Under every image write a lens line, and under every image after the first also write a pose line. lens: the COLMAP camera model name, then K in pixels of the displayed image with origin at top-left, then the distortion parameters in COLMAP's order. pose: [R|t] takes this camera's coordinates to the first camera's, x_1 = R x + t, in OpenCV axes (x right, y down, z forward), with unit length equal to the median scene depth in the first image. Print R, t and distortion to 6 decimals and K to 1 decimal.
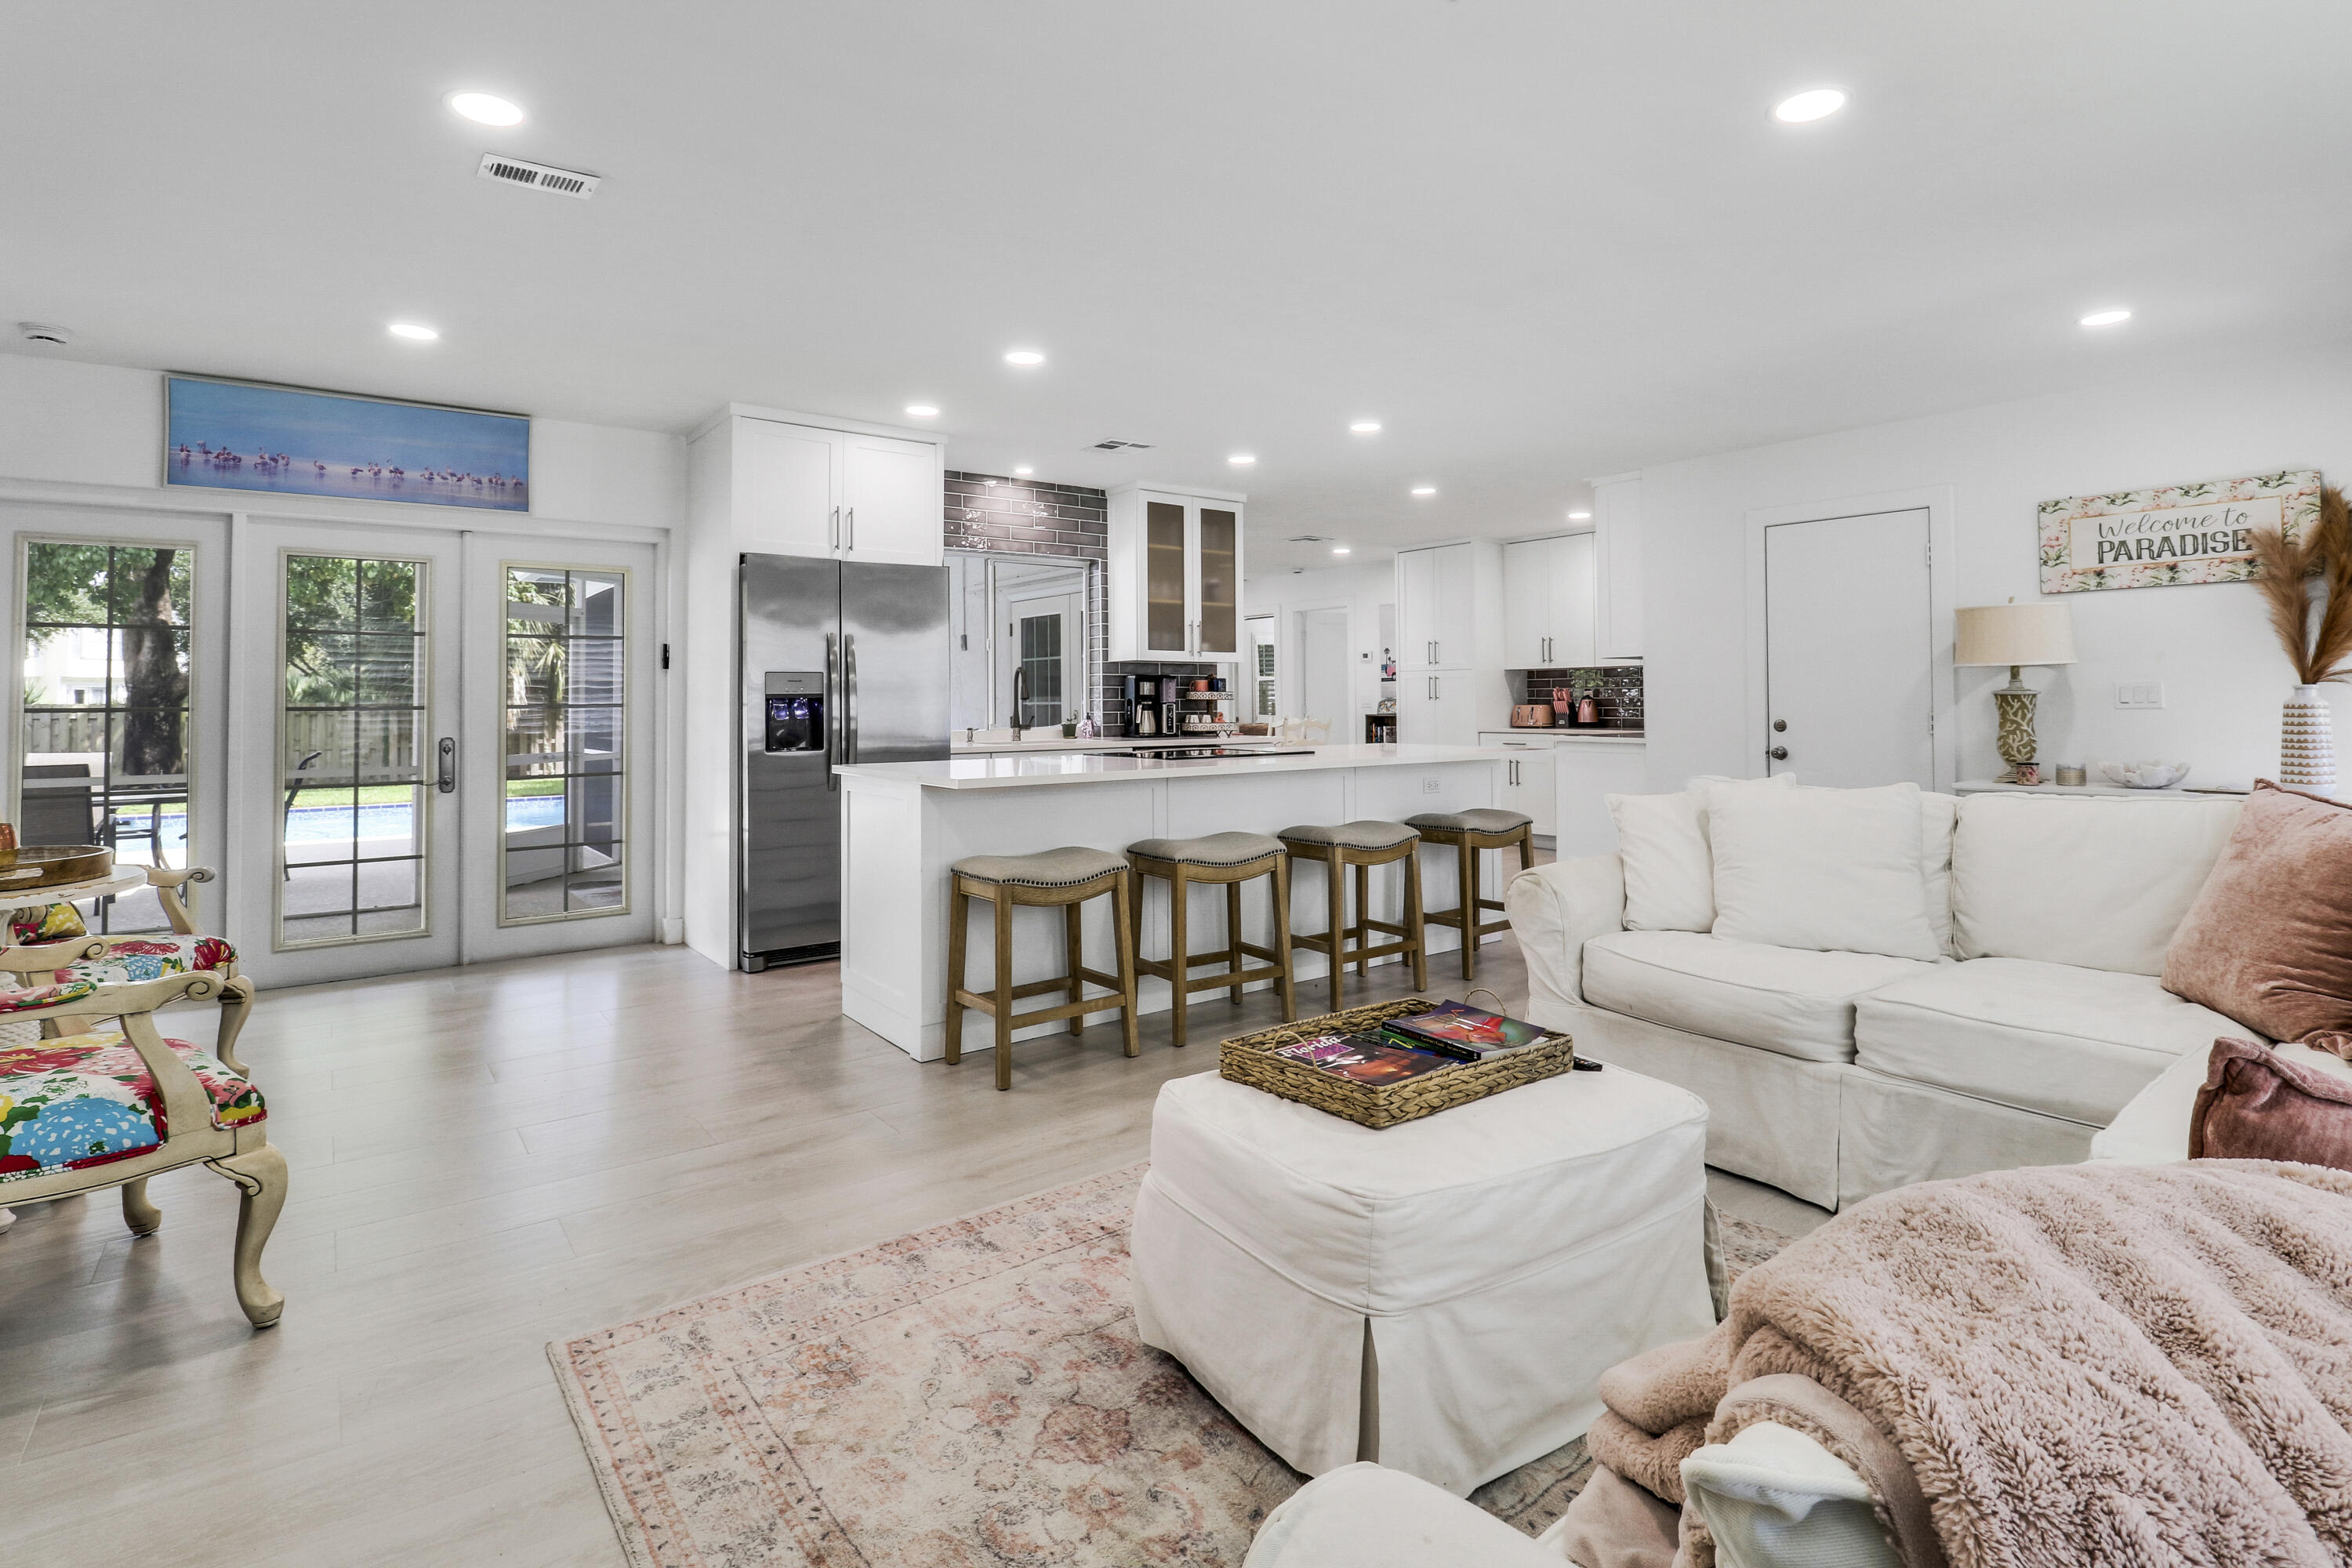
lens RADIAL K [[1140.7, 0, 1179.7], [0, 1140.7, 664.1], [0, 0, 1]] dist [0.001756, -0.002314]
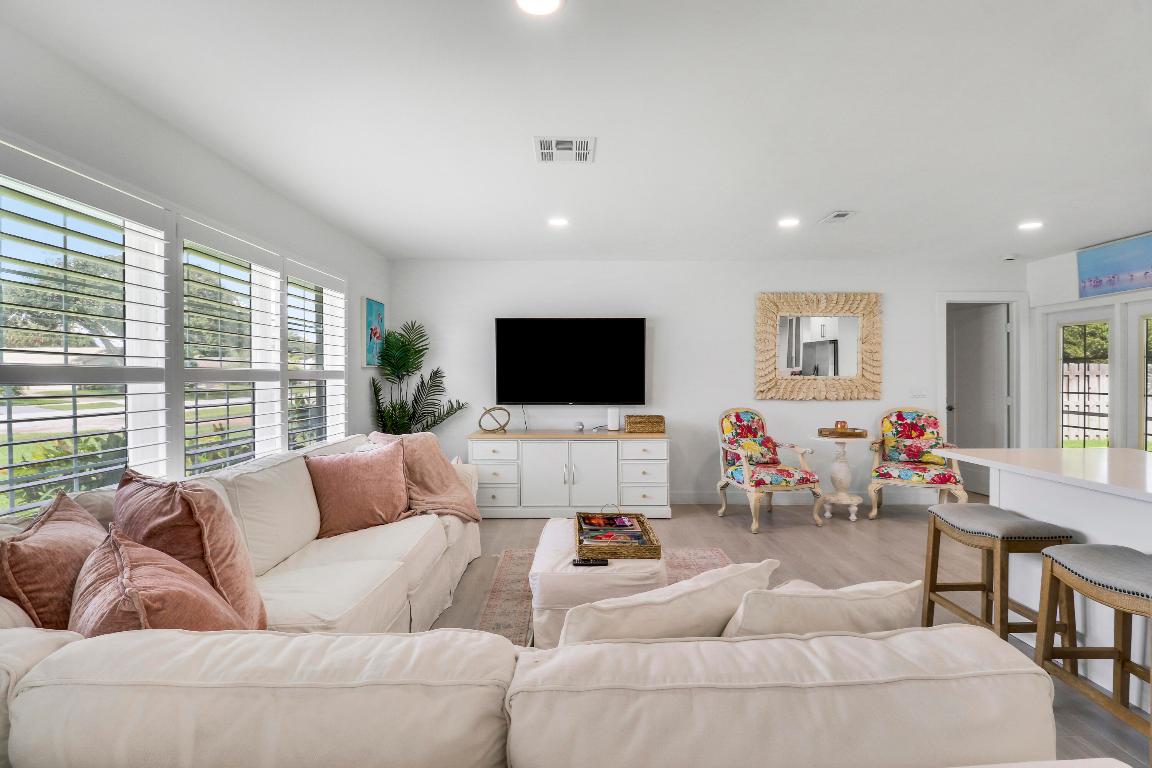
lens RADIAL K [[540.7, 0, 574.6], [0, 540.7, 382.8], [0, 0, 1]] dist [0.005578, -0.014050]
pose [[-0.598826, 0.014083, -0.800756, 0.539191], [0.028164, 0.999597, -0.003482, -0.007828], [0.800384, -0.024637, -0.598981, 0.710428]]
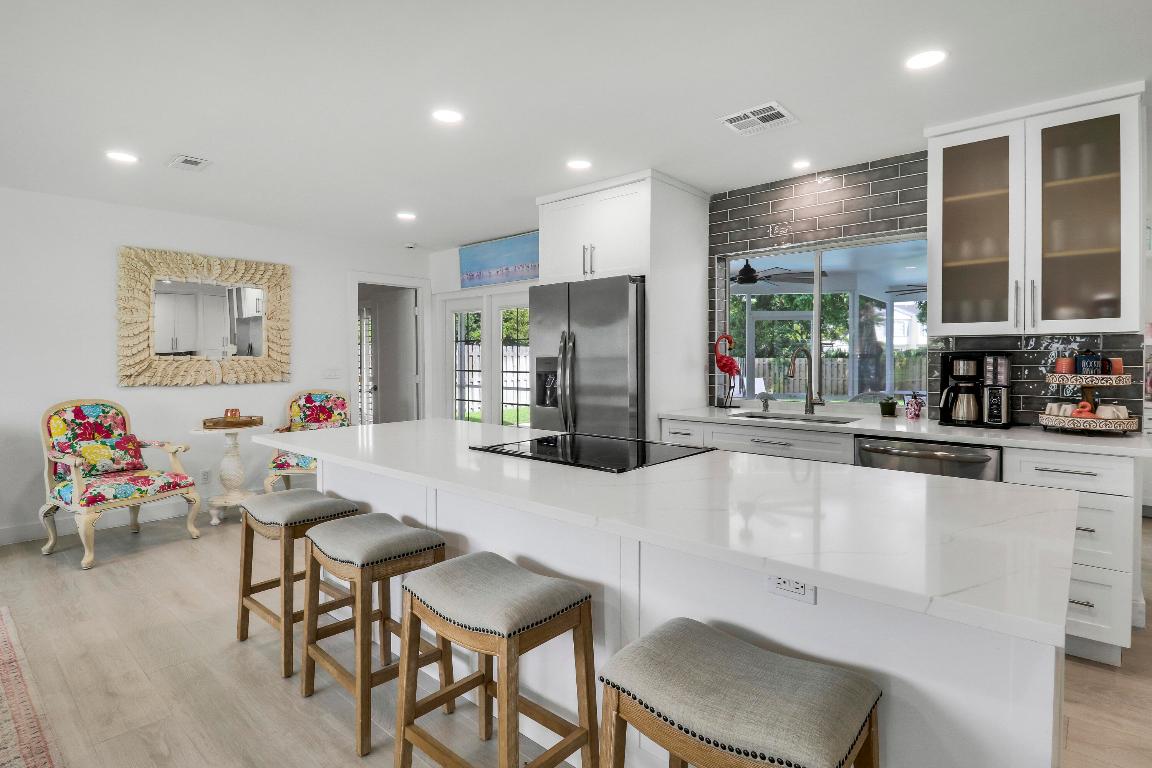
lens RADIAL K [[583.2, 0, 586.3], [0, 583.2, 362.6], [0, 0, 1]] dist [-0.004175, -0.006820]
pose [[0.199714, 0.014434, -0.979748, 0.460995], [0.032430, 0.999246, 0.021332, -0.001305], [0.979317, -0.036034, 0.199095, 0.869457]]
